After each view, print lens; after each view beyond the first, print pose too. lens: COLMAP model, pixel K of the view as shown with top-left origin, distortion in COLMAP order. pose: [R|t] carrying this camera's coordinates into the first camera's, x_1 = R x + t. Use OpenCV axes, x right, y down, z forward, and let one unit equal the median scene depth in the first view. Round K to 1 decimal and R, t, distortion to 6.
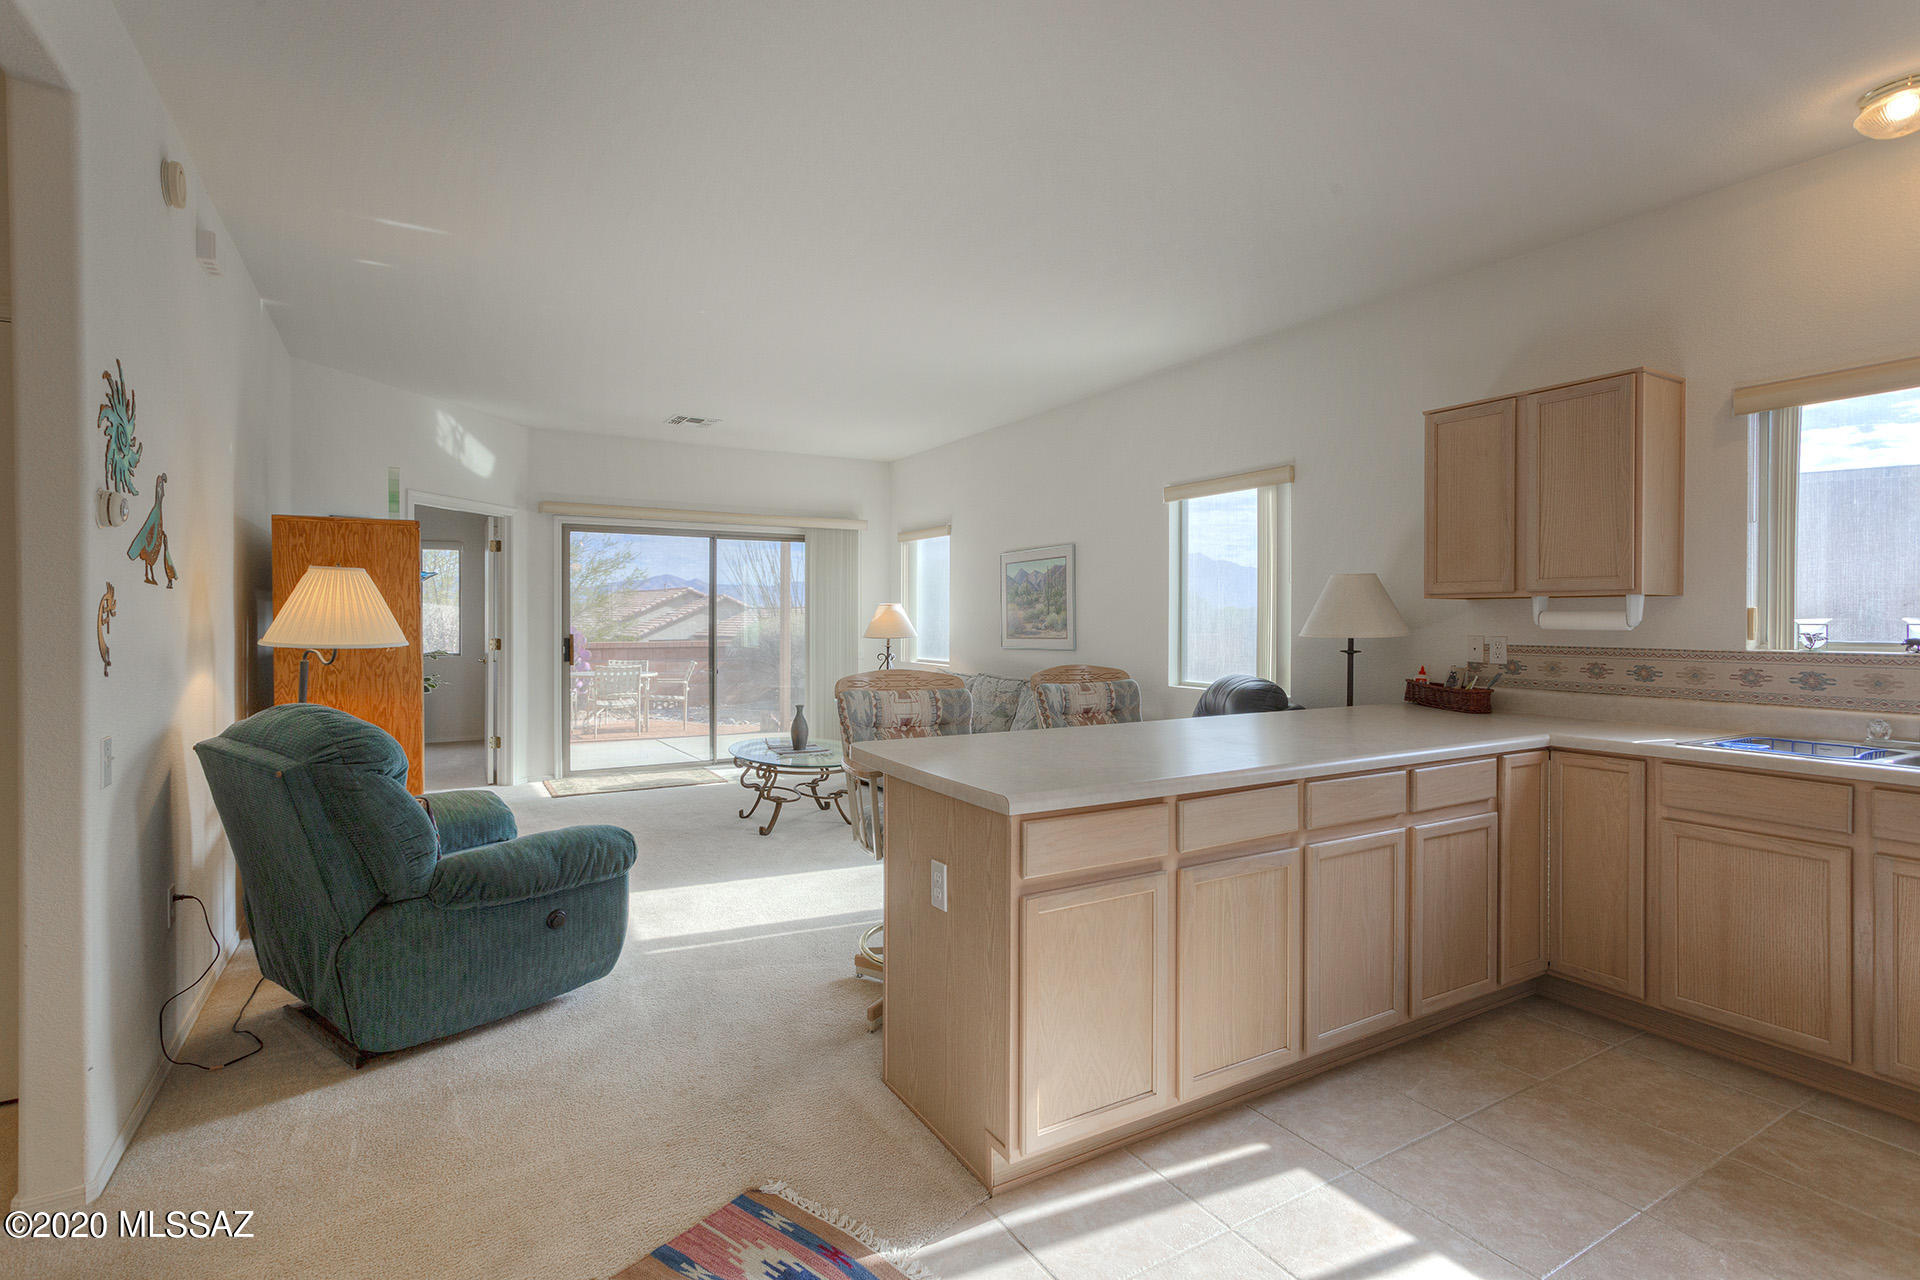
lens RADIAL K [[903.0, 0, 959.4], [0, 903.0, 621.1], [0, 0, 1]] dist [0.001445, 0.001653]
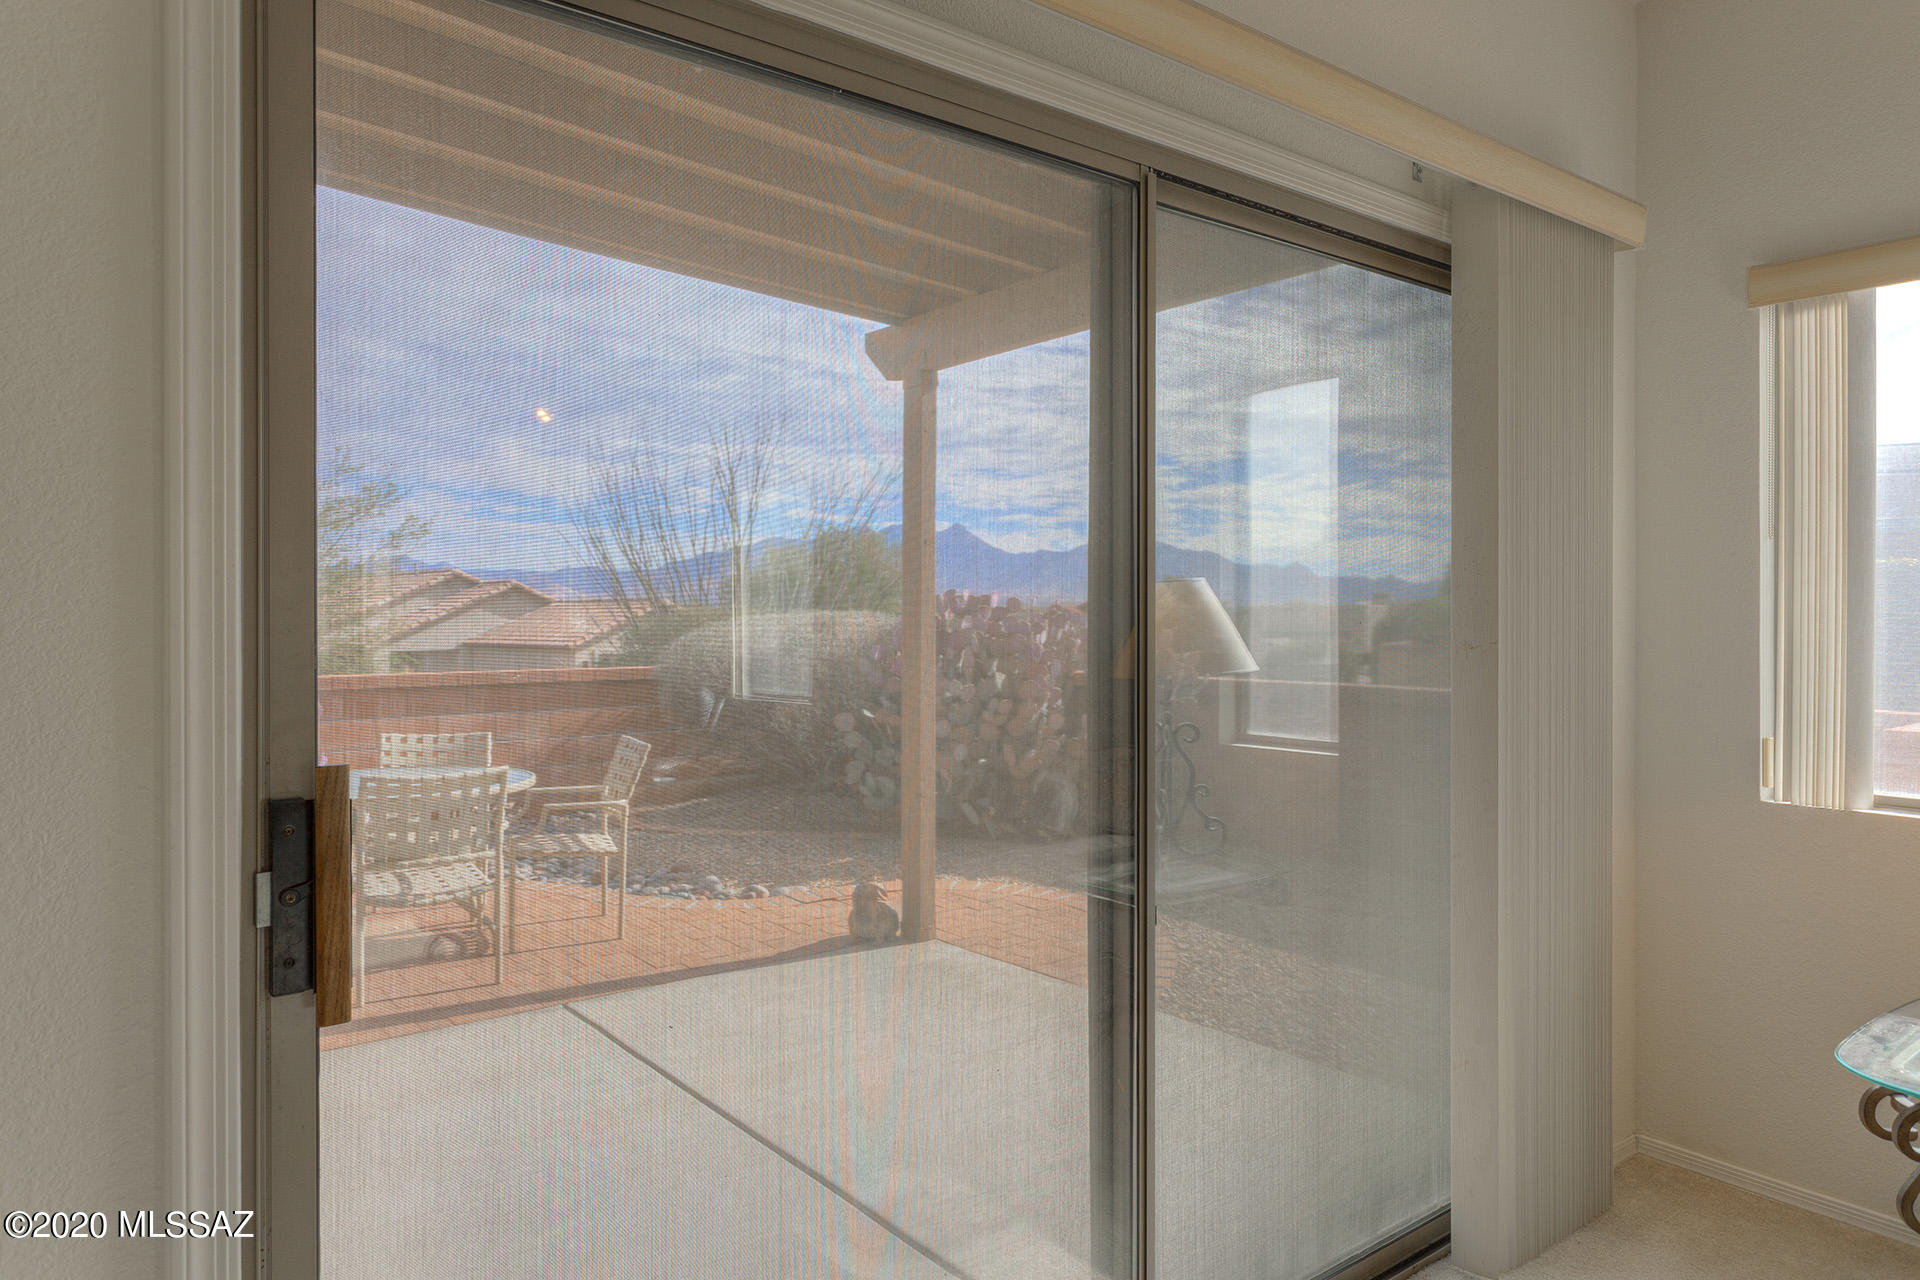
lens RADIAL K [[1191.6, 0, 955.4], [0, 1191.6, 620.5], [0, 0, 1]] dist [0.001935, 0.000237]
pose [[0.992687, -0.000062, 0.120718, -0.655355], [0.000051, 1.000000, 0.000092, -0.008995], [-0.120718, -0.000085, 0.992687, 1.491776]]
